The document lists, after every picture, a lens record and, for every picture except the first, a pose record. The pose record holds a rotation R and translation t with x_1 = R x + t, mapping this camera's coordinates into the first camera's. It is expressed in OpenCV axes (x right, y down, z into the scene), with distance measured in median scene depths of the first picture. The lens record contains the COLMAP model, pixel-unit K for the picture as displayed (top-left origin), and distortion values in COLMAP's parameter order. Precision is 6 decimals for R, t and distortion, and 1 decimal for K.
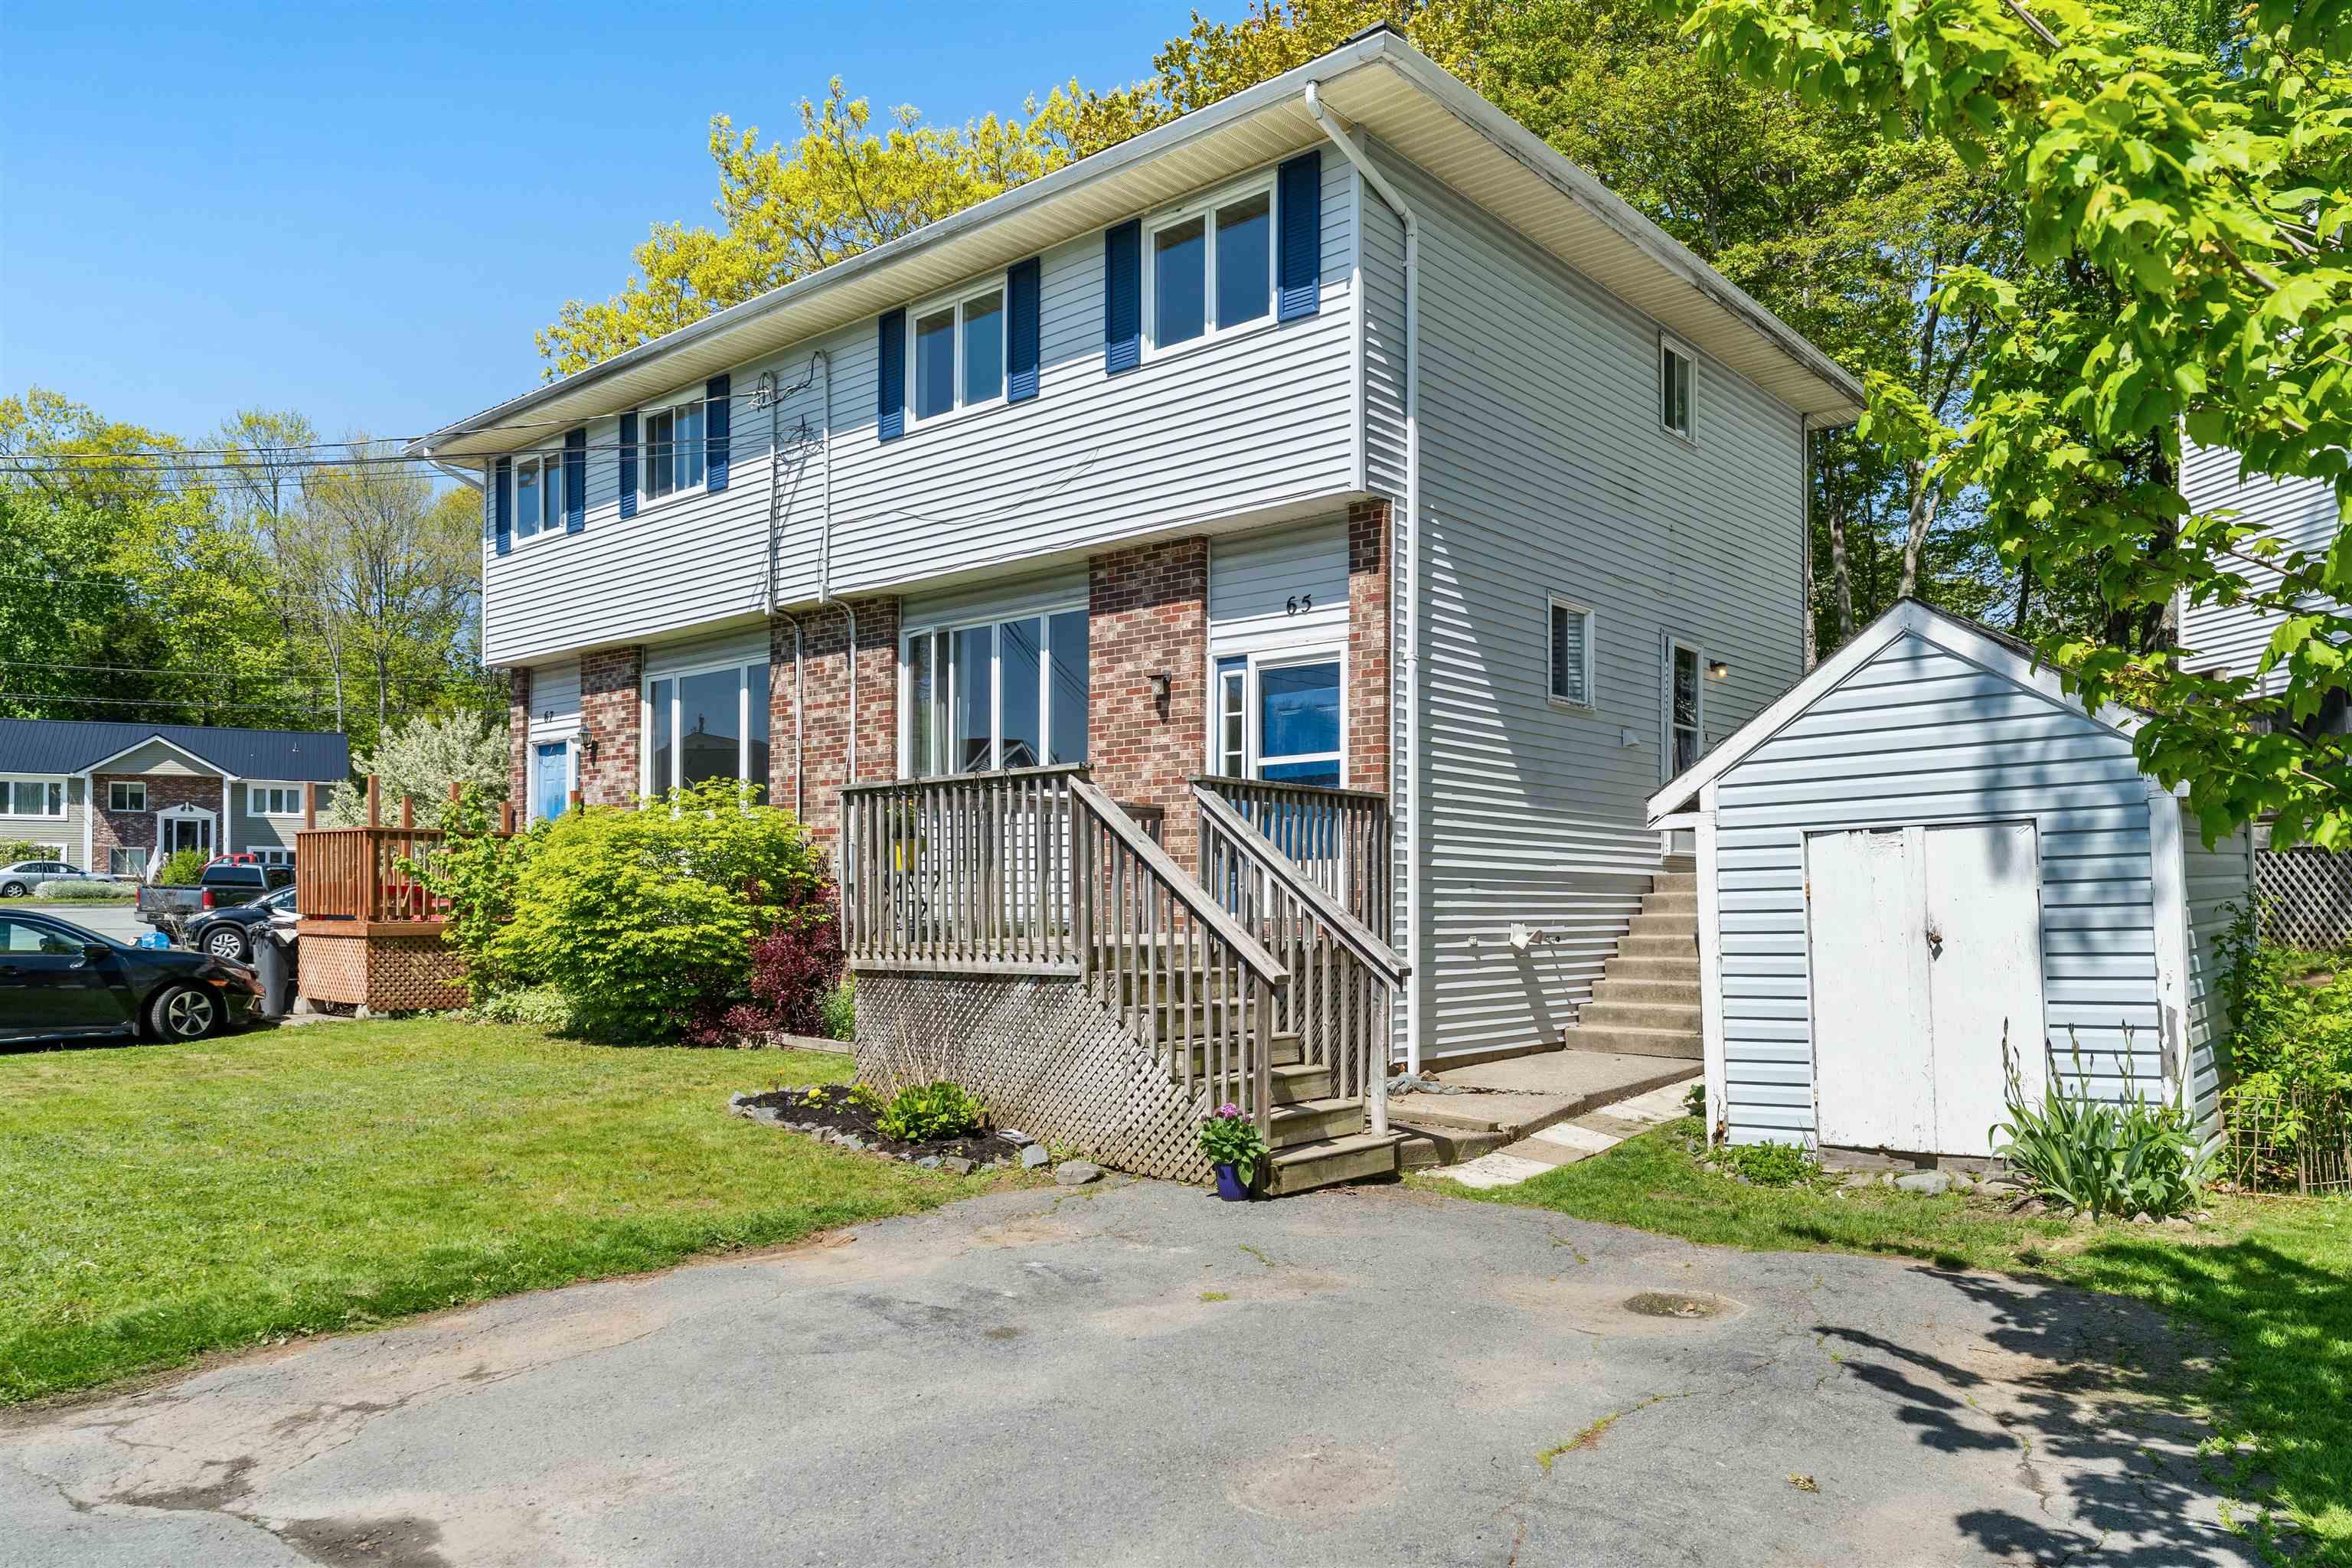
lens RADIAL K [[1662.3, 0, 1175.3], [0, 1662.3, 773.8], [0, 0, 1]] dist [0.001375, -0.000008]
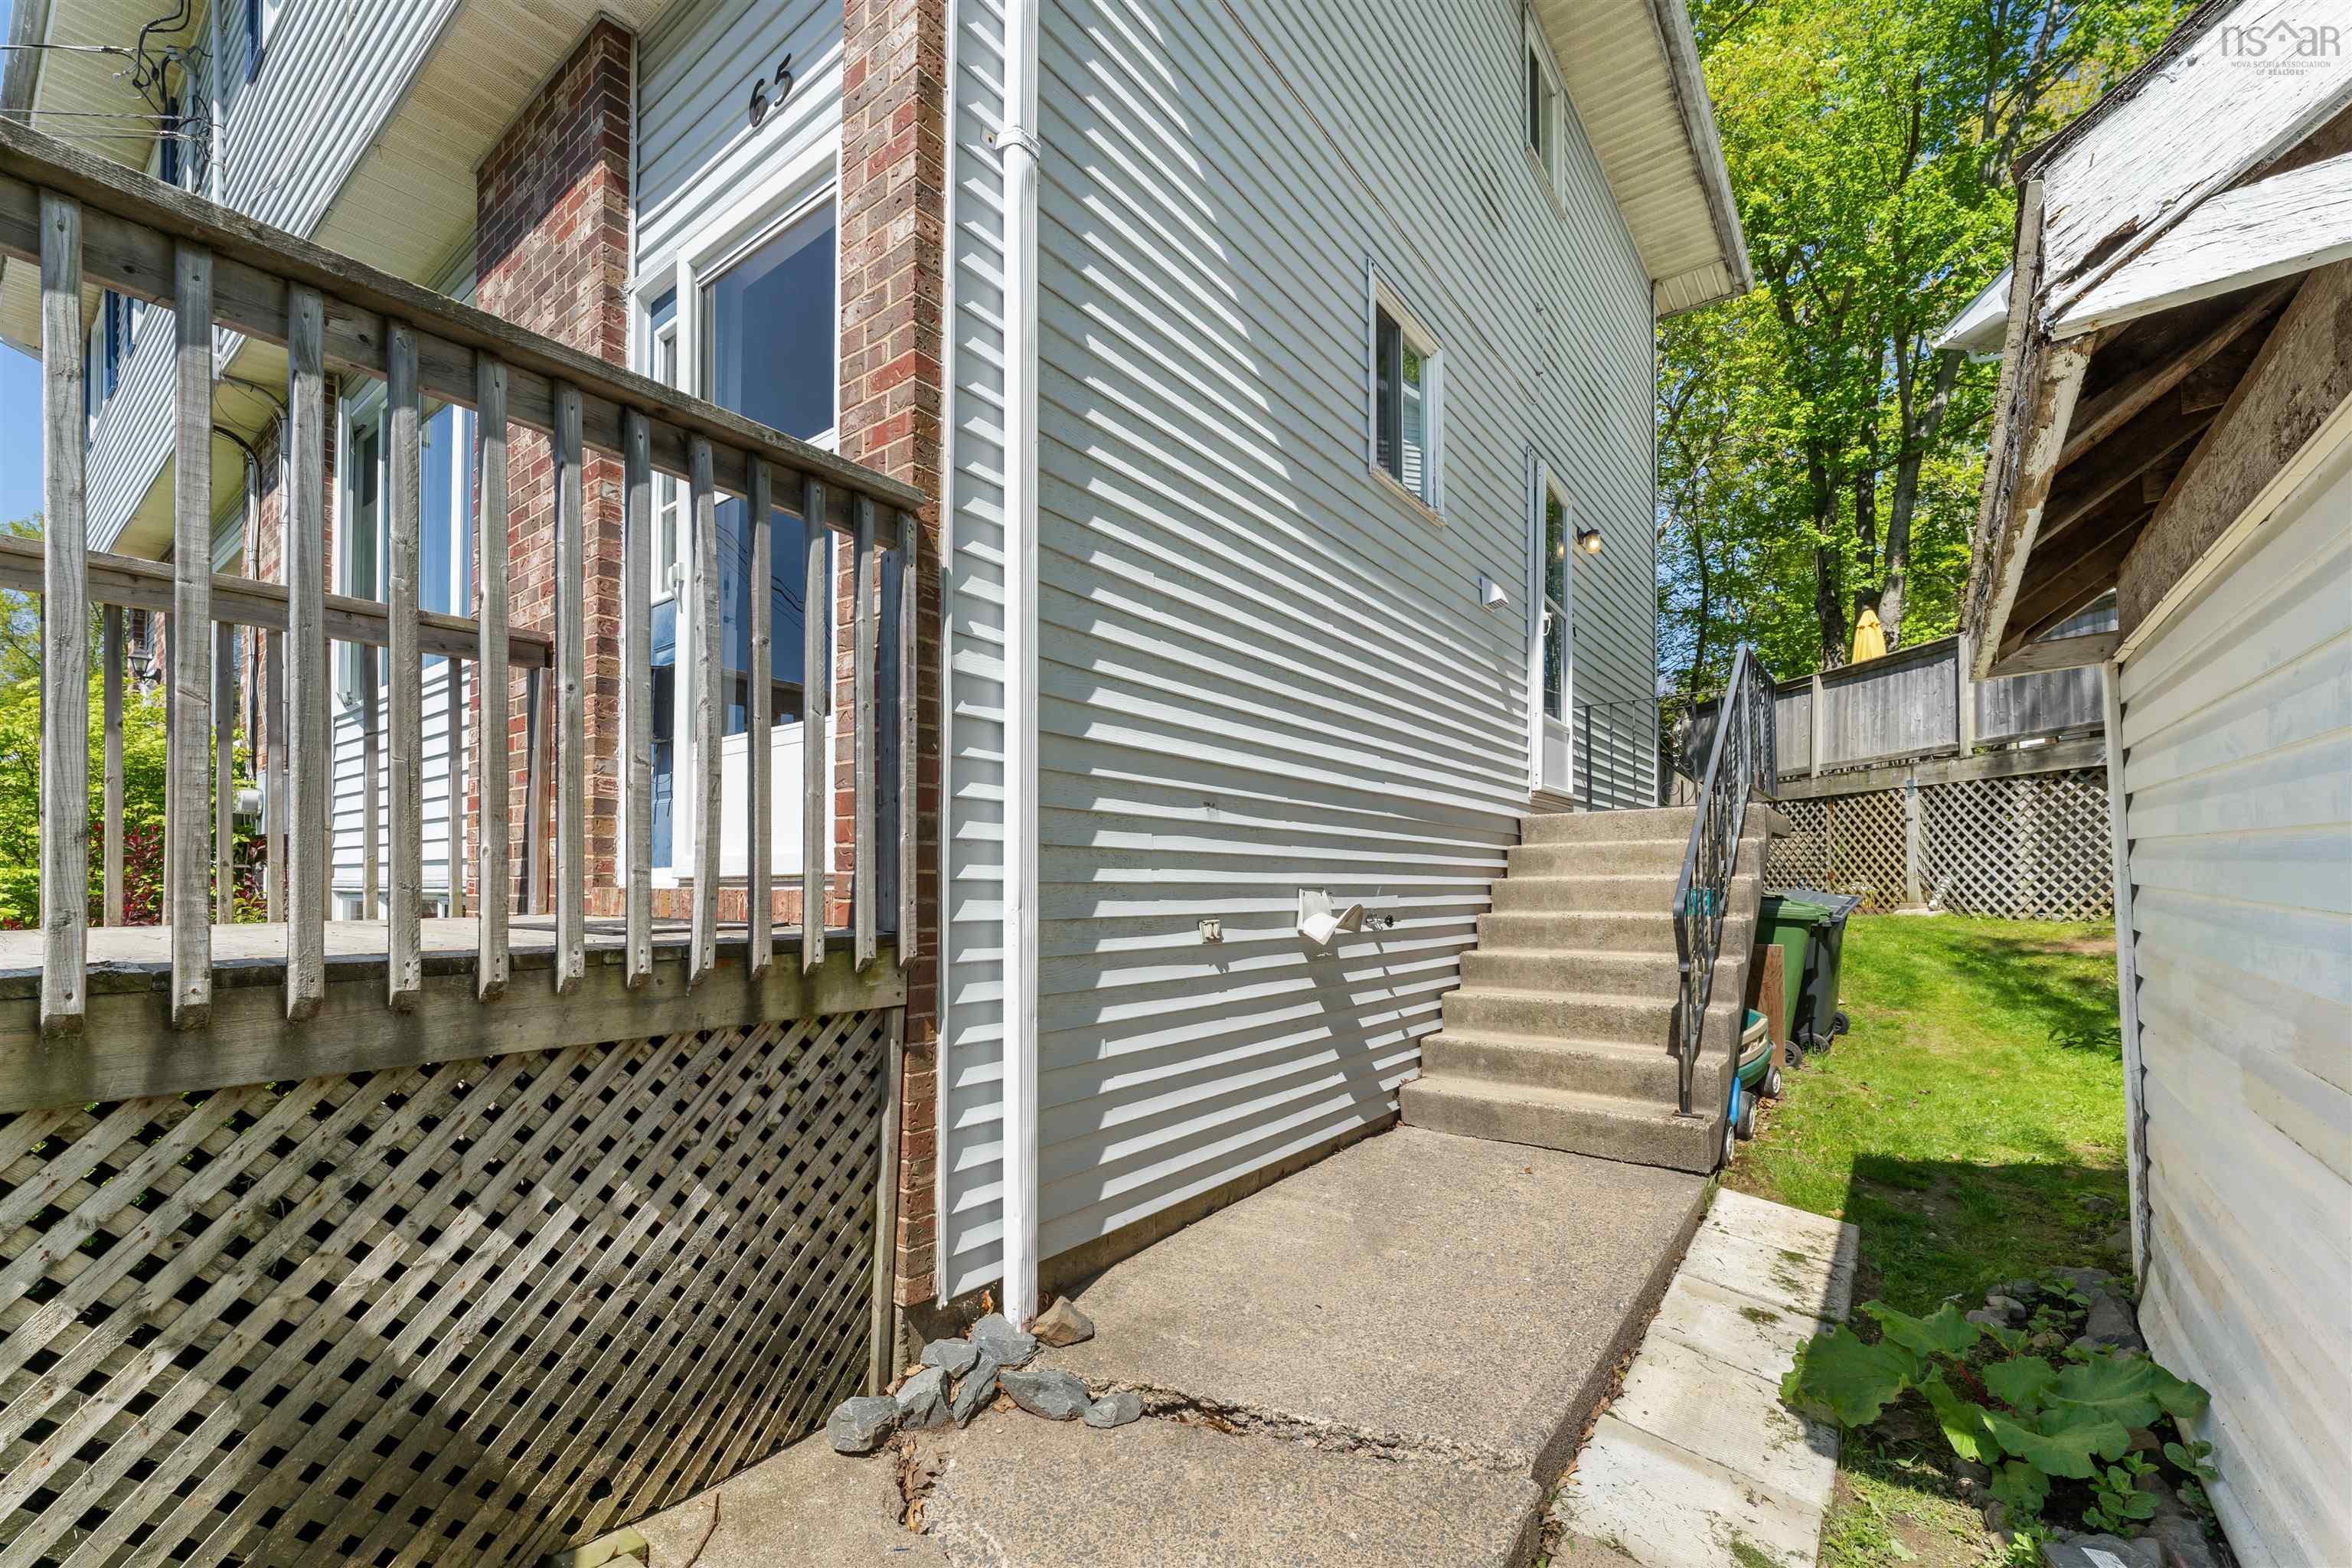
lens RADIAL K [[962.7, 0, 1178.1], [0, 962.7, 768.7], [0, 0, 1]] dist [-0.000458, -0.000267]
pose [[0.998268, 0.005598, 0.058559, 0.145791], [-0.003047, 0.999046, -0.043572, 0.064958], [-0.058747, 0.043319, 0.997333, 0.700241]]
